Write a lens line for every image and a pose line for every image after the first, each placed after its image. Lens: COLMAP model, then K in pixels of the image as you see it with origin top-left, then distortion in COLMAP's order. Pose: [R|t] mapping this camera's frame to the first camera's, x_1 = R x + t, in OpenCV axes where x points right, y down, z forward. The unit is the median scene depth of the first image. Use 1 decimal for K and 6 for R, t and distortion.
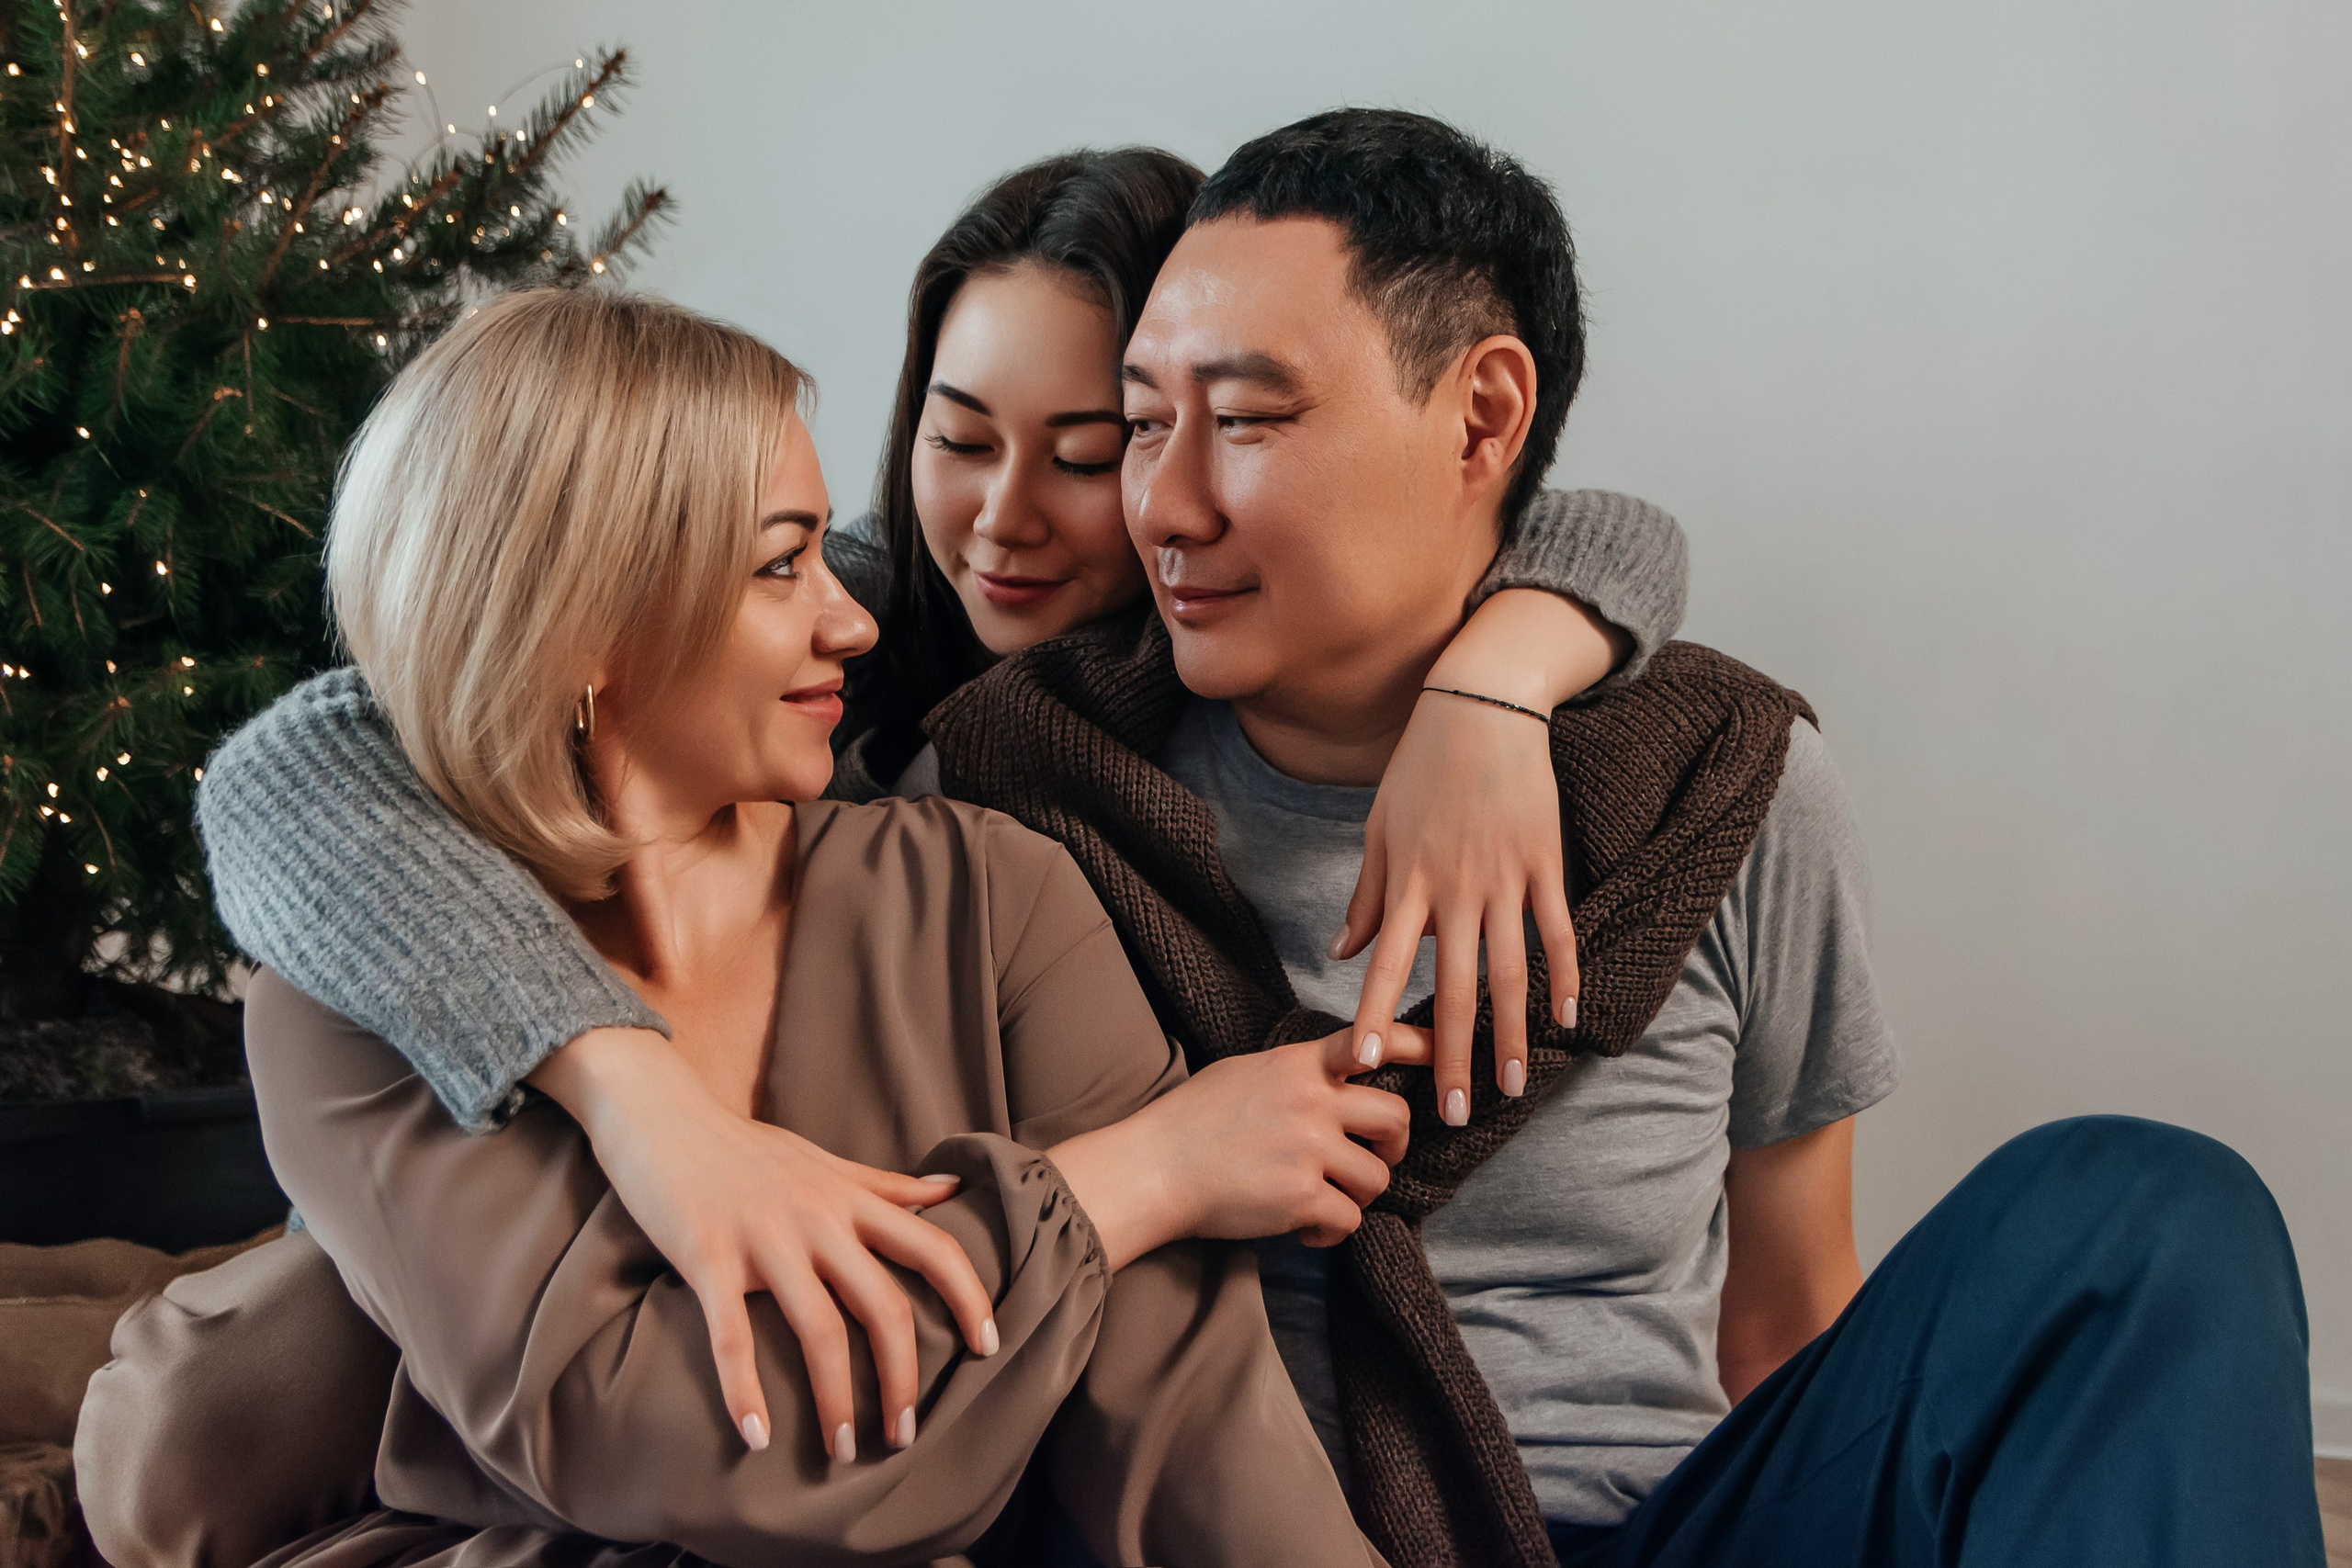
lens RADIAL K [[2316.7, 0, 1177.7], [0, 2316.7, 780.1], [0, 0, 1]] dist [-0.016689, 0.000000]
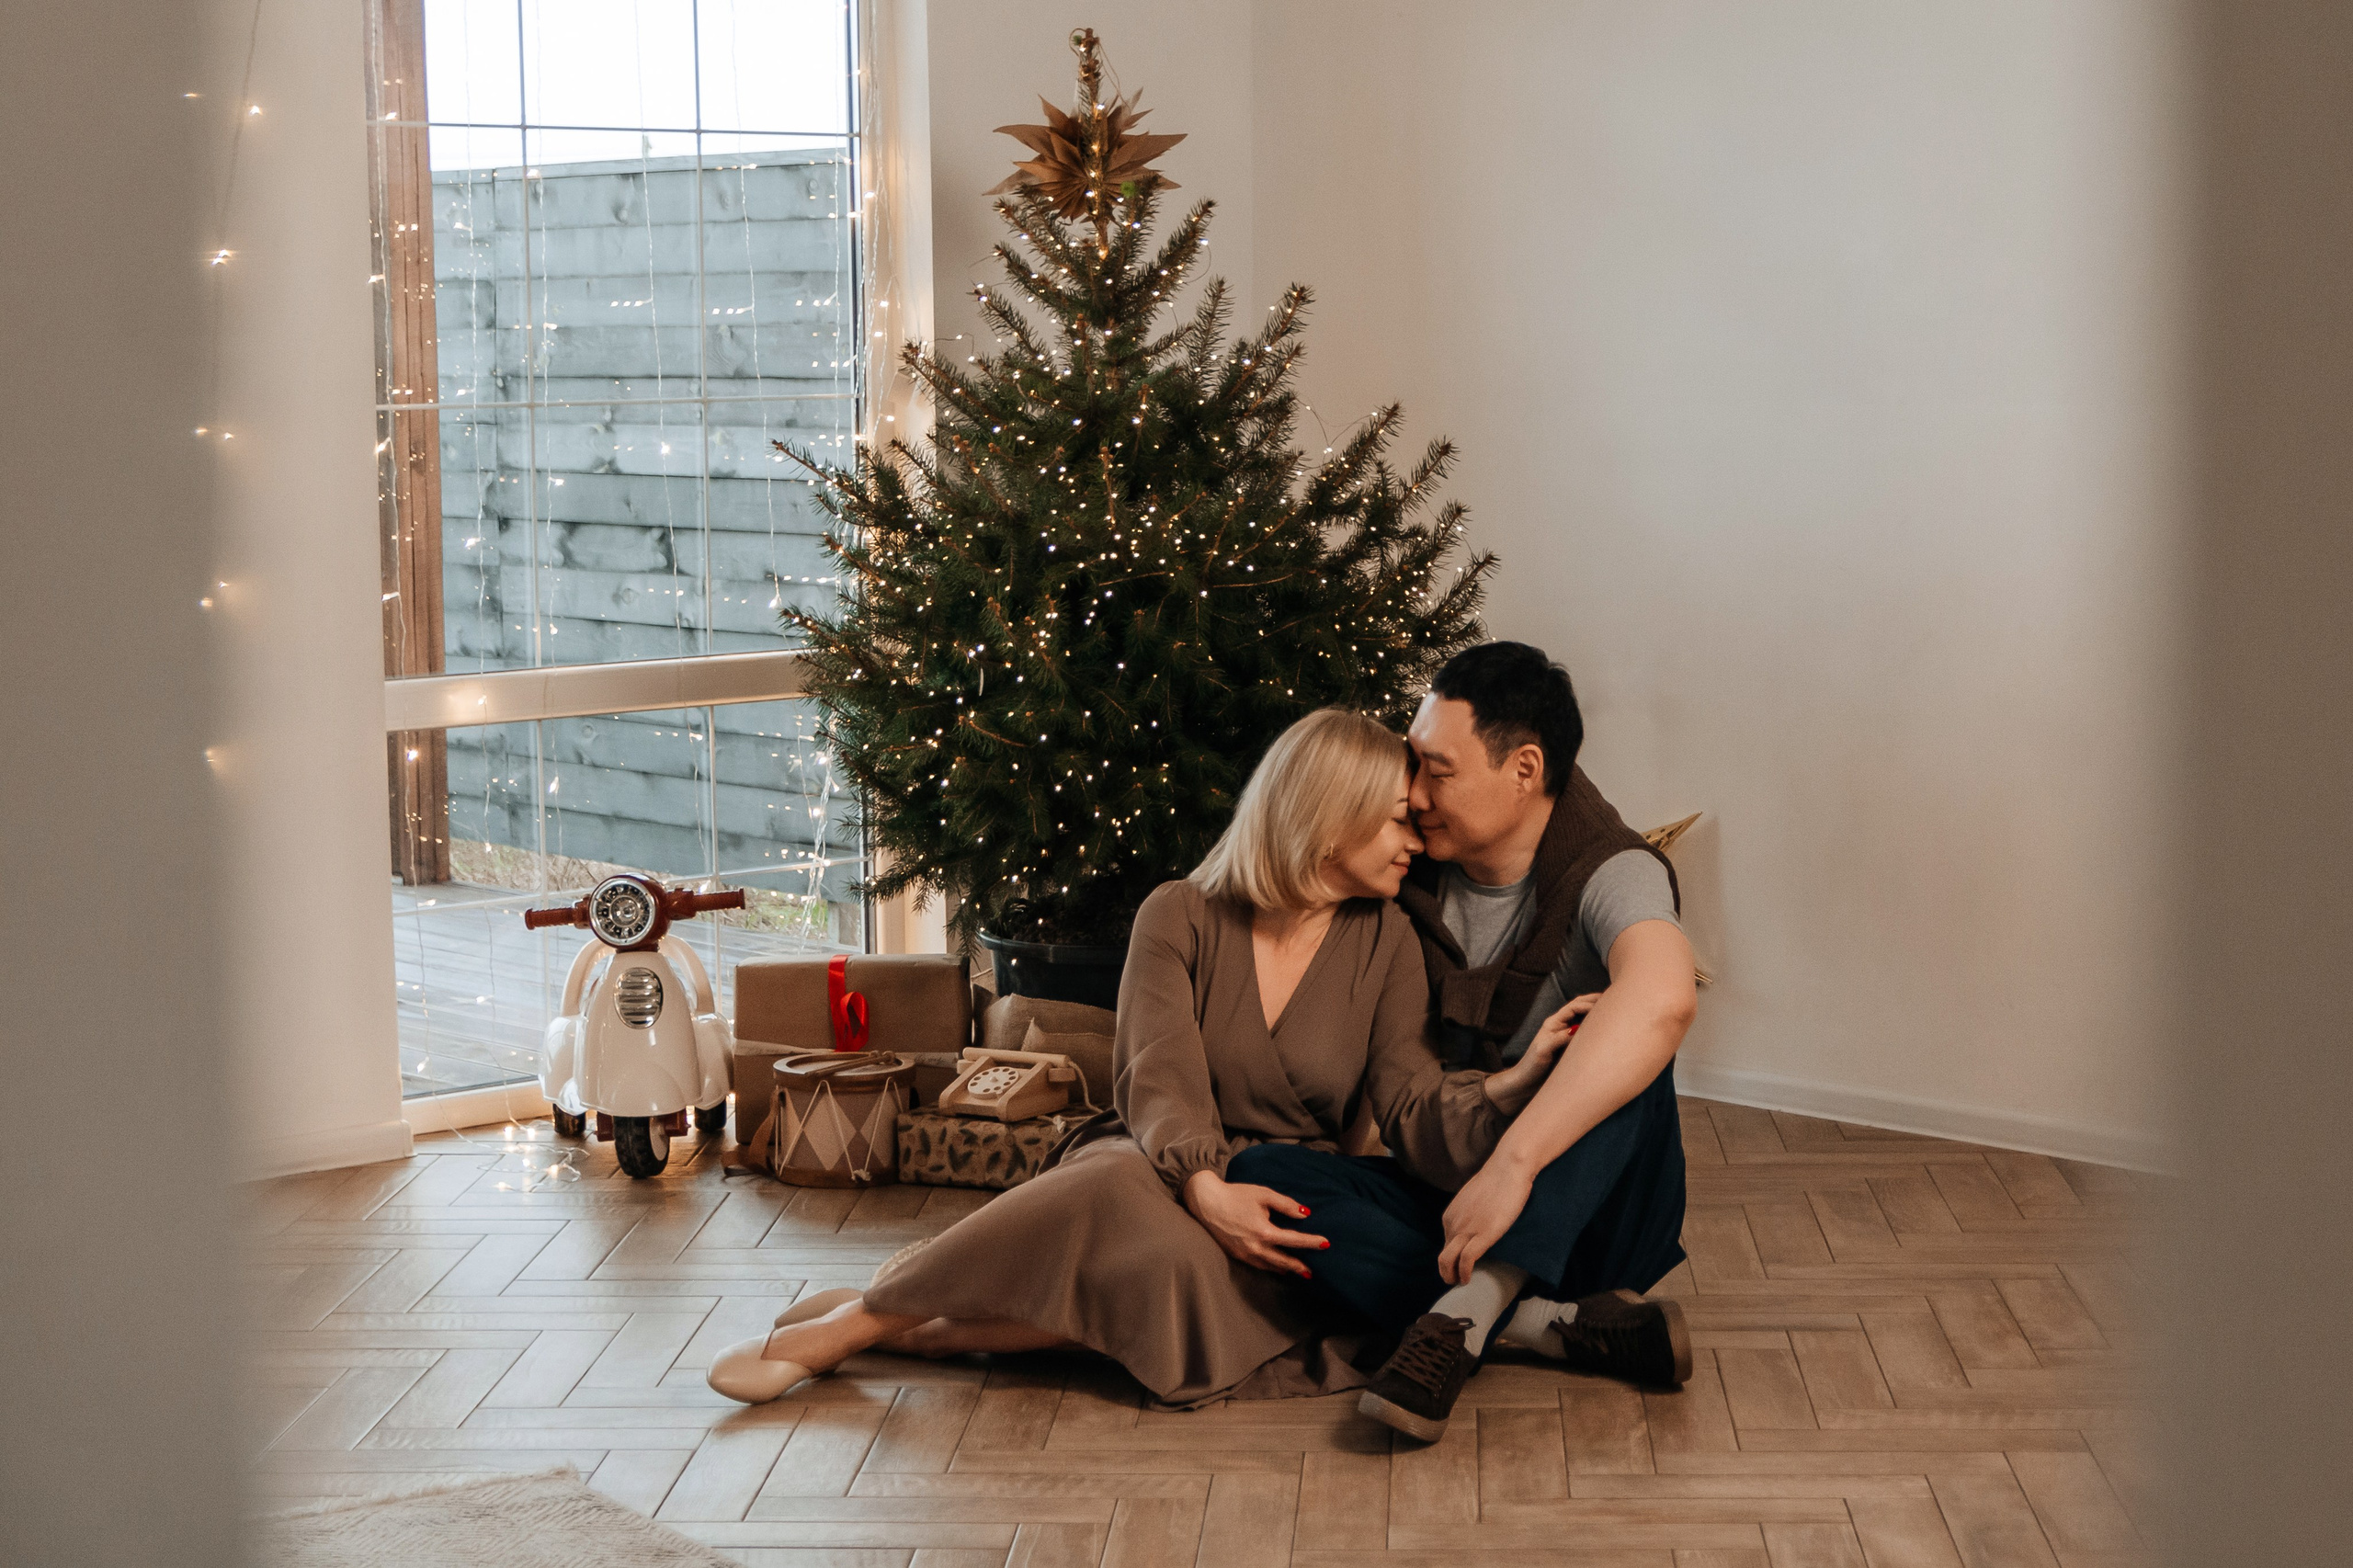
lens RADIAL K [[3868.1, 0, 1176.5], [0, 3868.1, 784.8], [0, 0, 1]] dist [-0.016442, 0.000000]
pose [[0.848866, 0.061442, -0.525026, 1.238253], [0.018373, 0.989192, 0.145468, -0.466685], [0.528289, -0.133129, 0.838563, -1.701258]]
